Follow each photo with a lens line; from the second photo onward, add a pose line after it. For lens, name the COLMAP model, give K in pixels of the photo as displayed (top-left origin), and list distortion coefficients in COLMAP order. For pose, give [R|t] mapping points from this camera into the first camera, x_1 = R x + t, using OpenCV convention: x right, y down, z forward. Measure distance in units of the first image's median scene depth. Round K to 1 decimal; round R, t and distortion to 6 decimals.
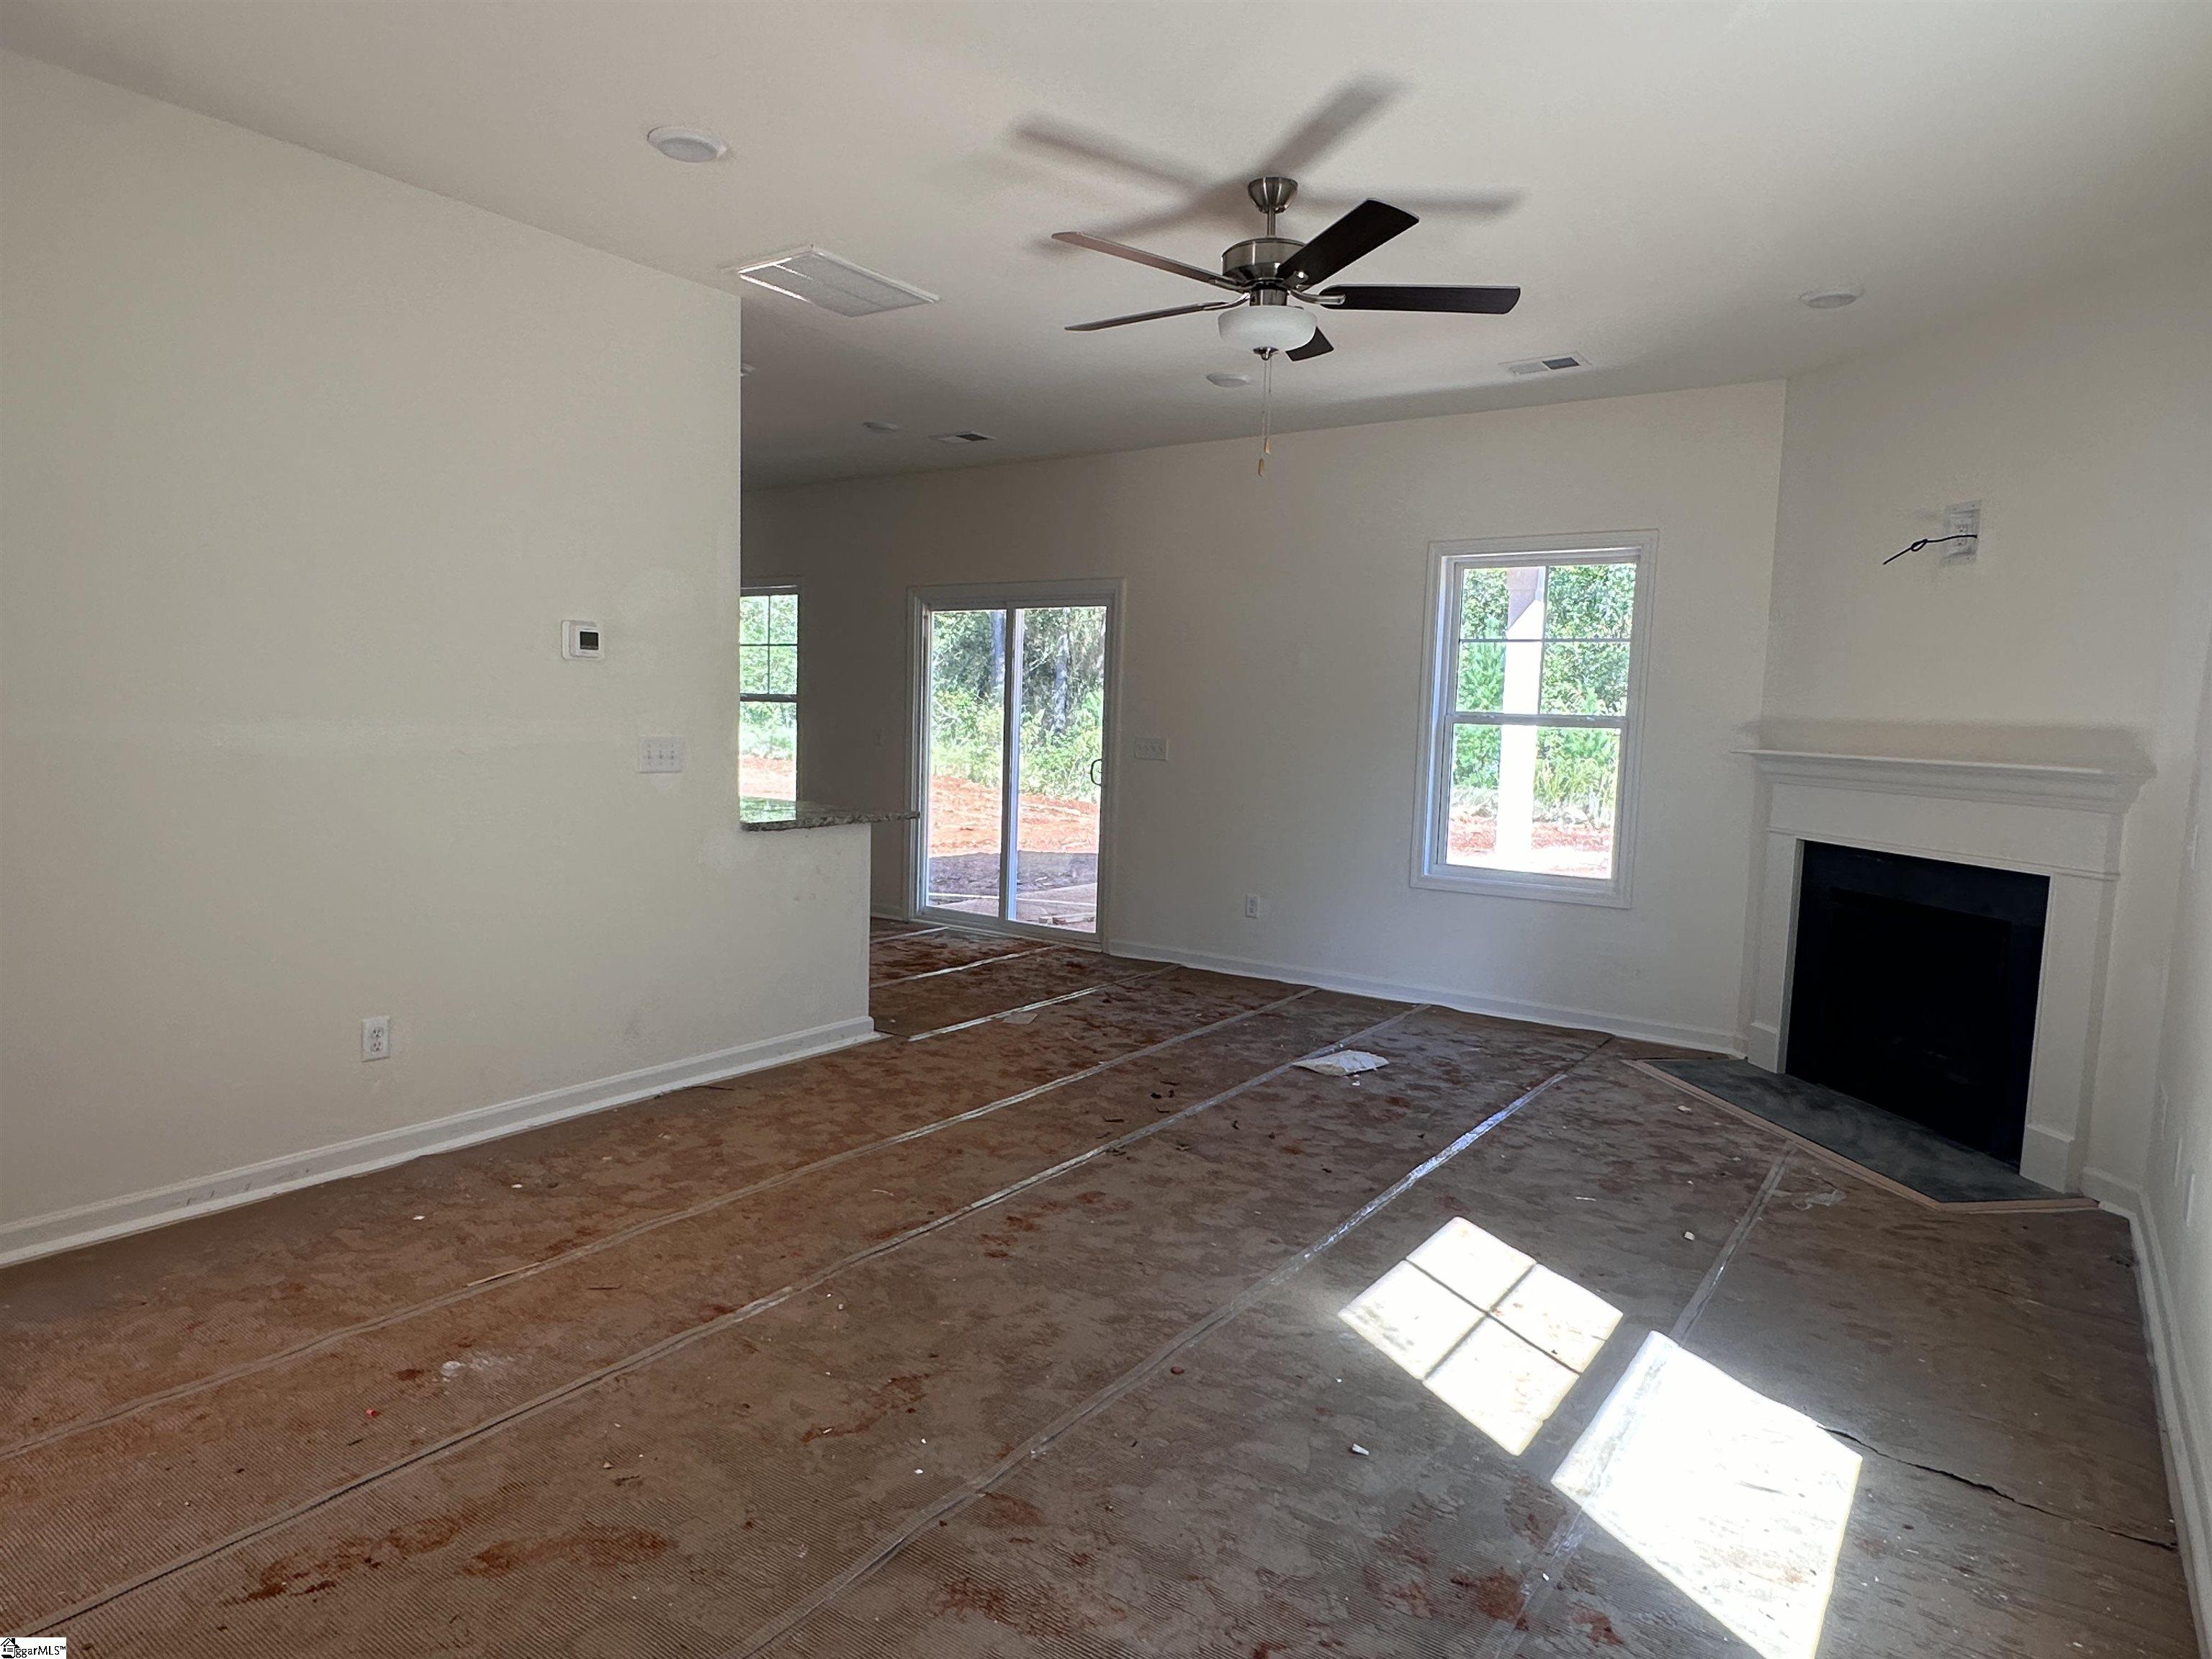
lens RADIAL K [[1314.3, 0, 1111.0], [0, 1314.3, 824.8], [0, 0, 1]] dist [-0.009790, 0.008141]
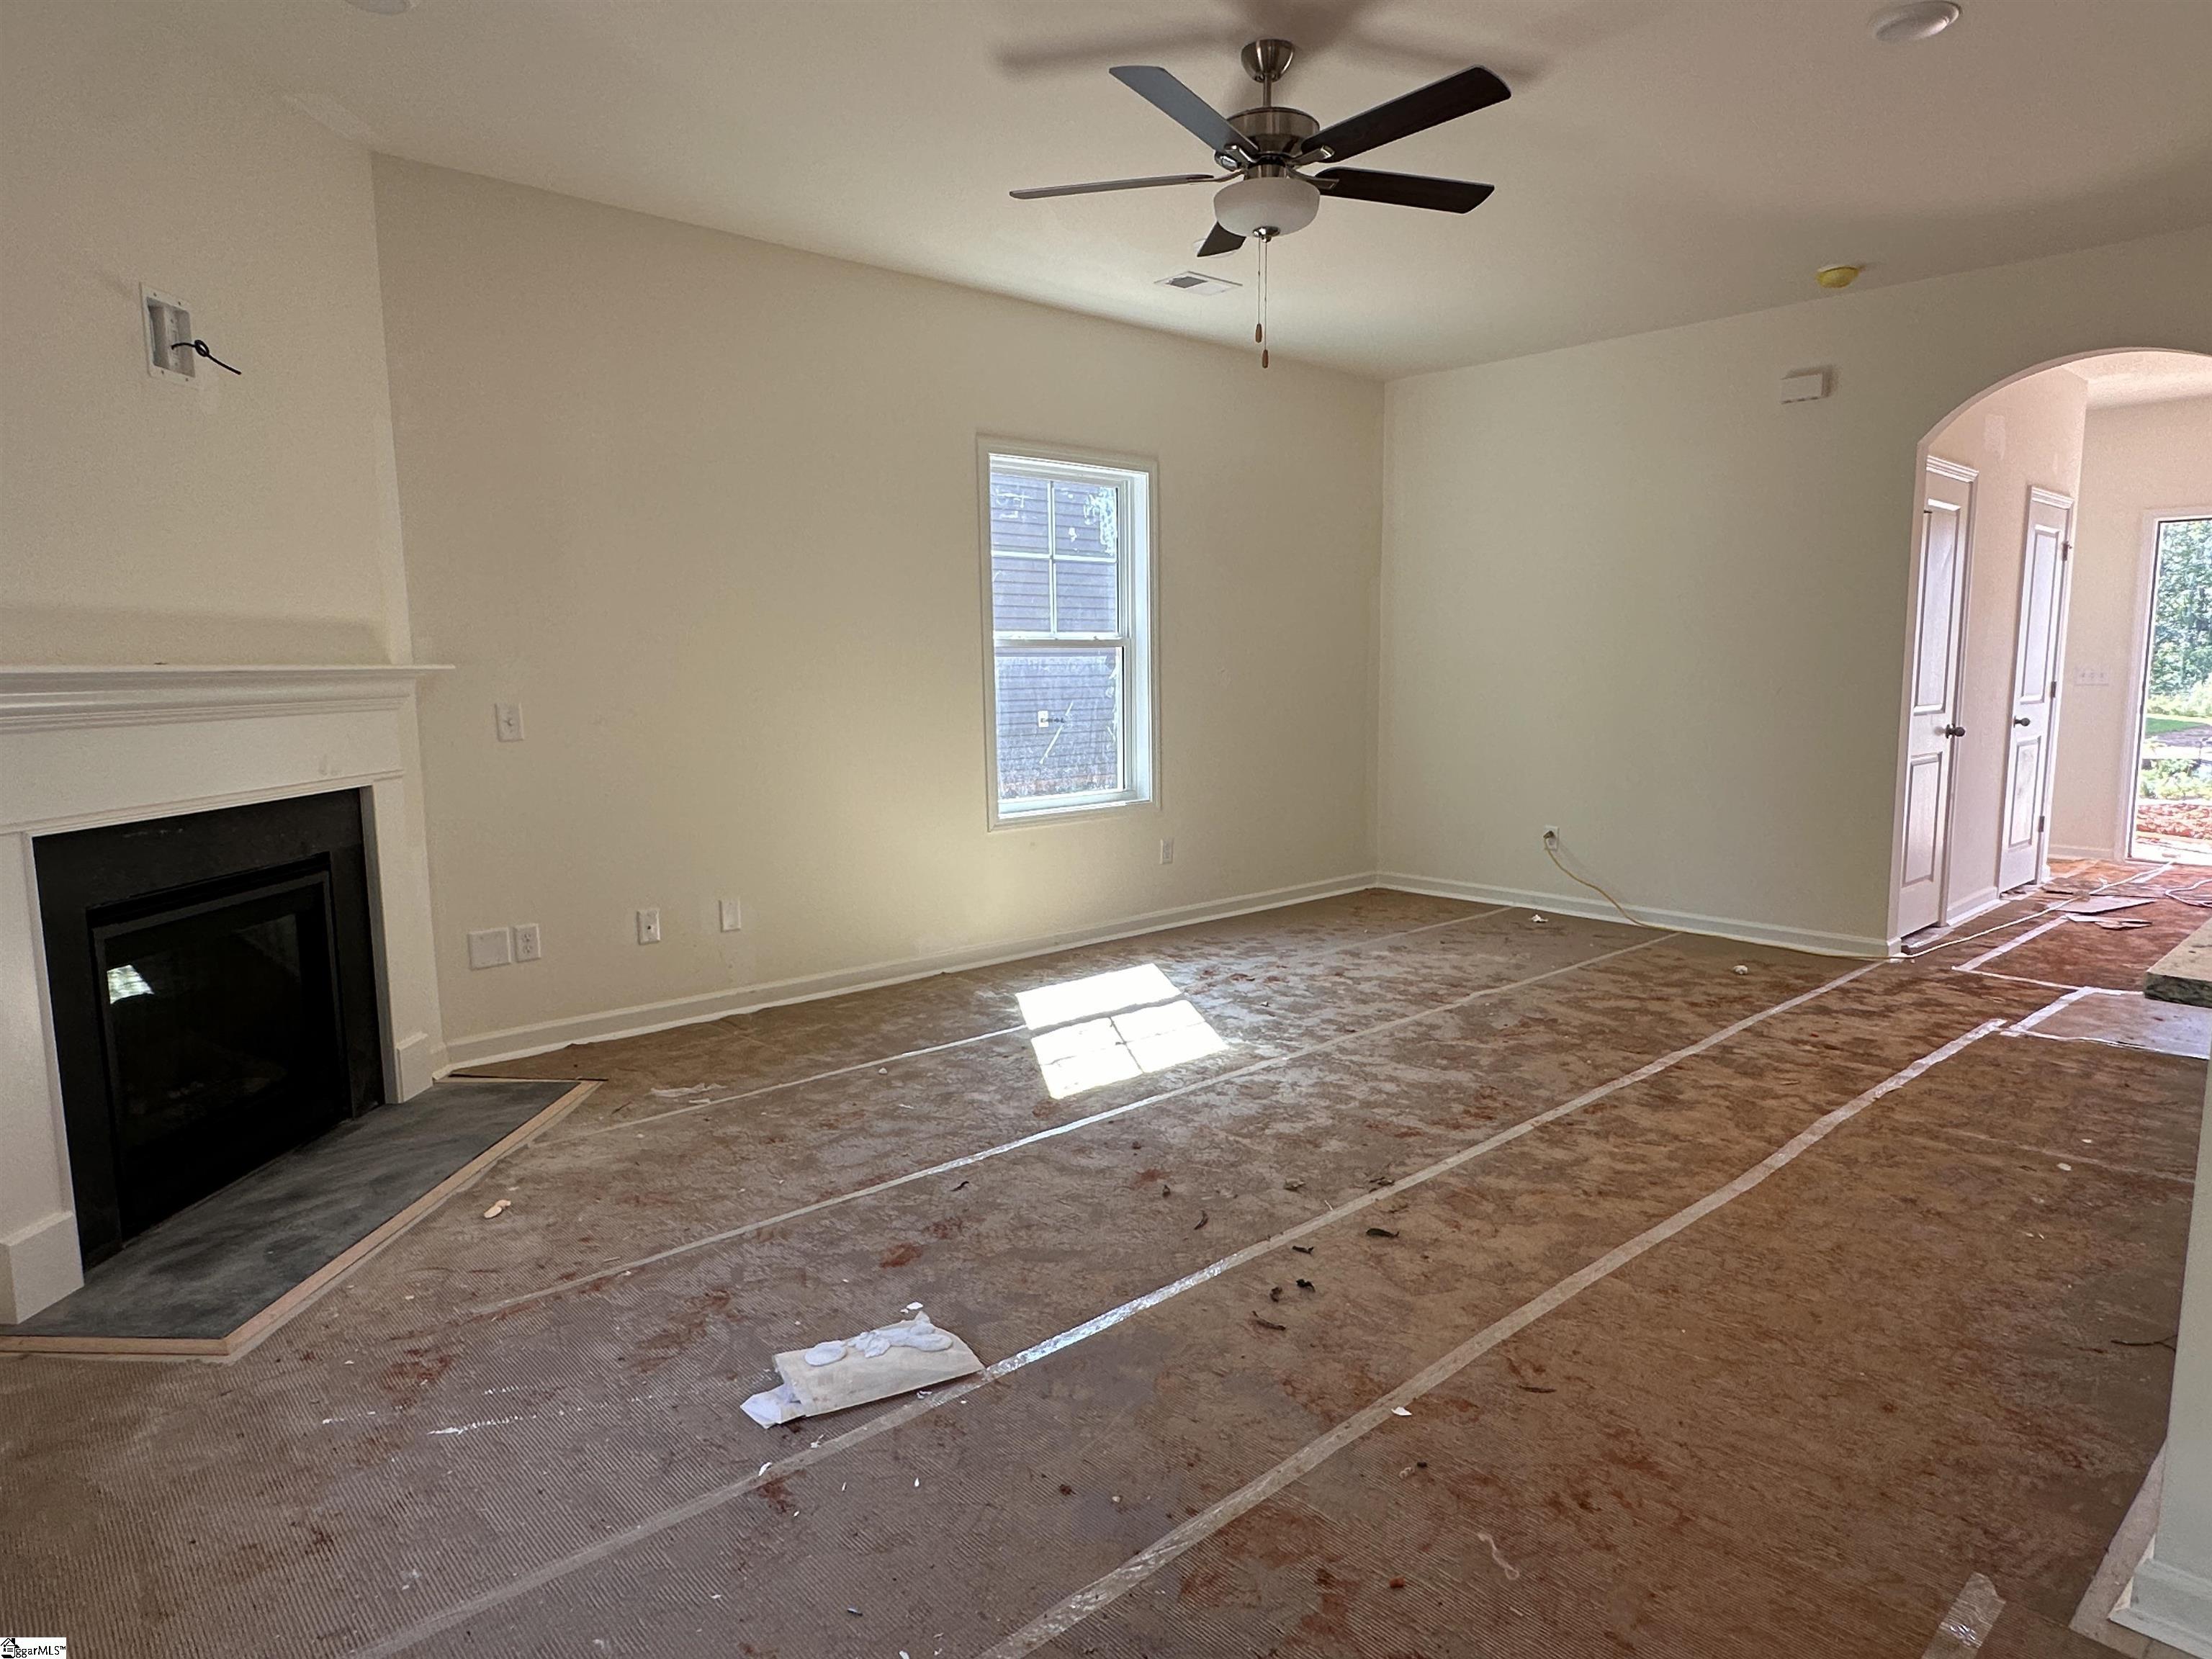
lens RADIAL K [[1314.3, 0, 1087.4], [0, 1314.3, 832.2], [0, 0, 1]] dist [-0.009790, 0.008141]
pose [[-0.971466, -0.057947, 0.229989, 0.006477], [-0.006518, 0.975851, 0.218339, -0.101749], [-0.237088, 0.210610, -0.948384, 1.334001]]
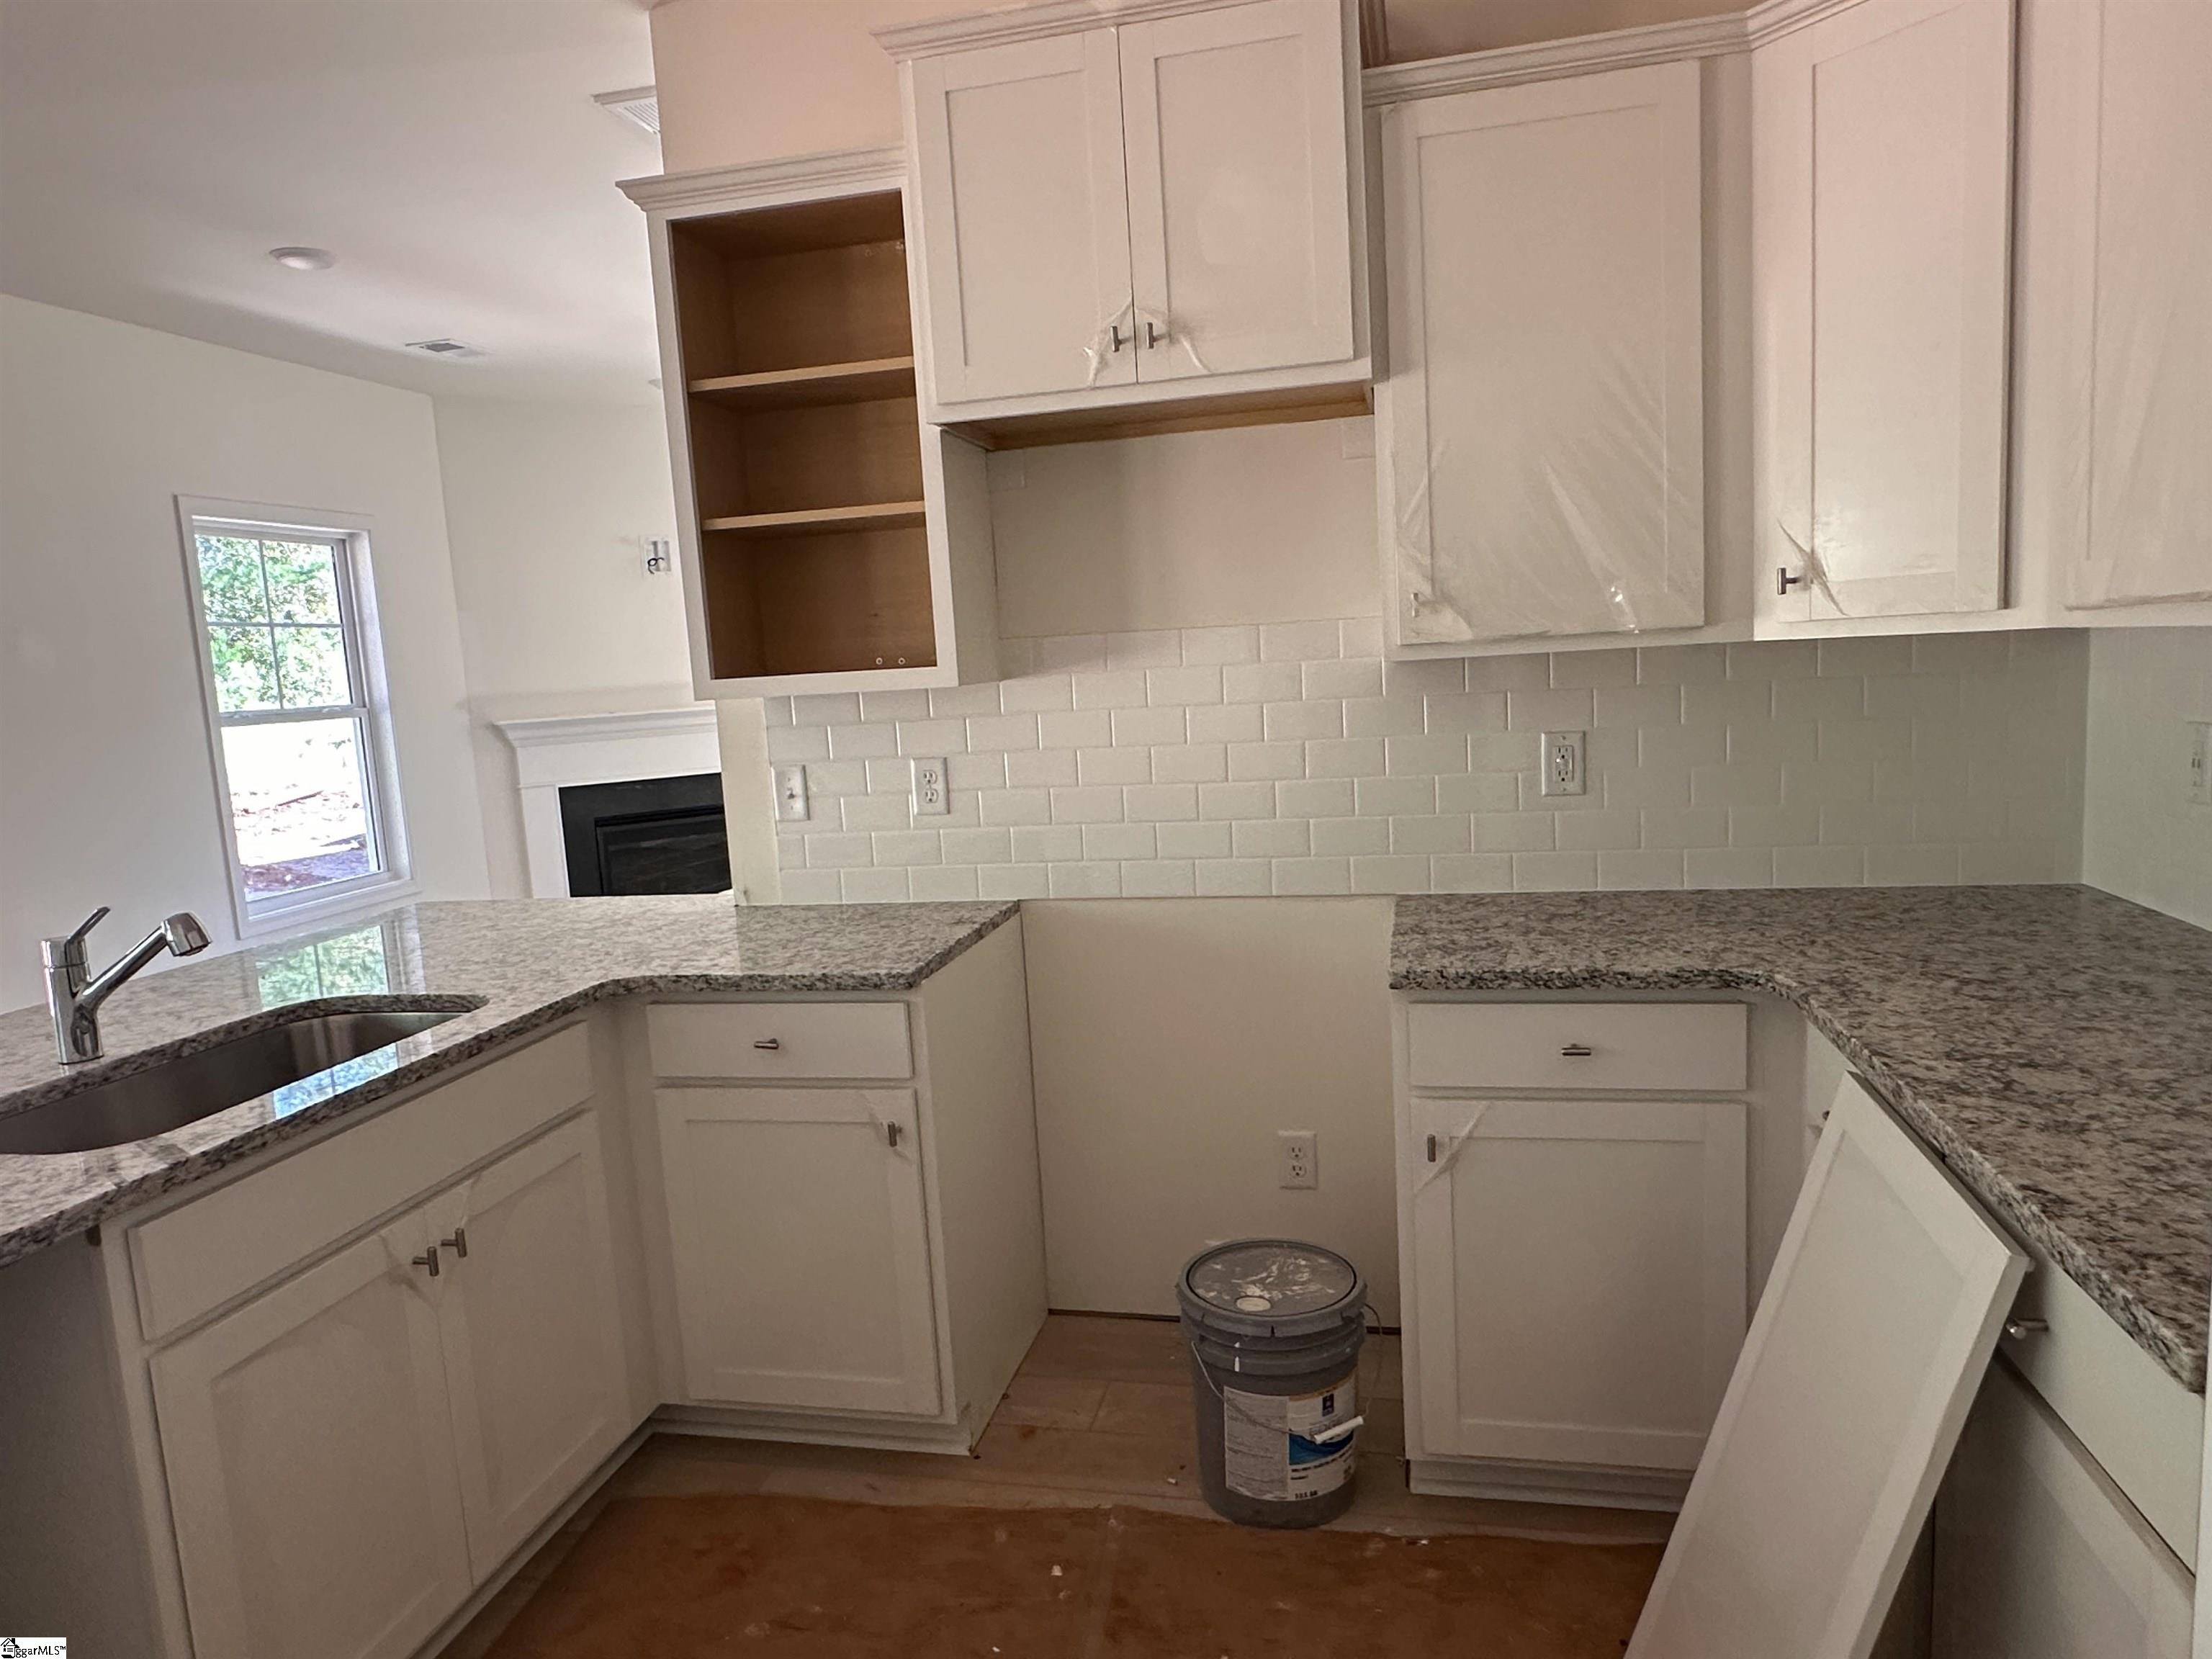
lens RADIAL K [[1389.8, 0, 1106.7], [0, 1389.8, 825.3], [0, 0, 1]] dist [-0.051548, -0.000797]
pose [[-0.400634, -0.122995, 0.907945, -0.840573], [0.111789, 0.976984, 0.181675, -0.128581], [-0.909393, 0.174284, -0.377664, 0.986360]]
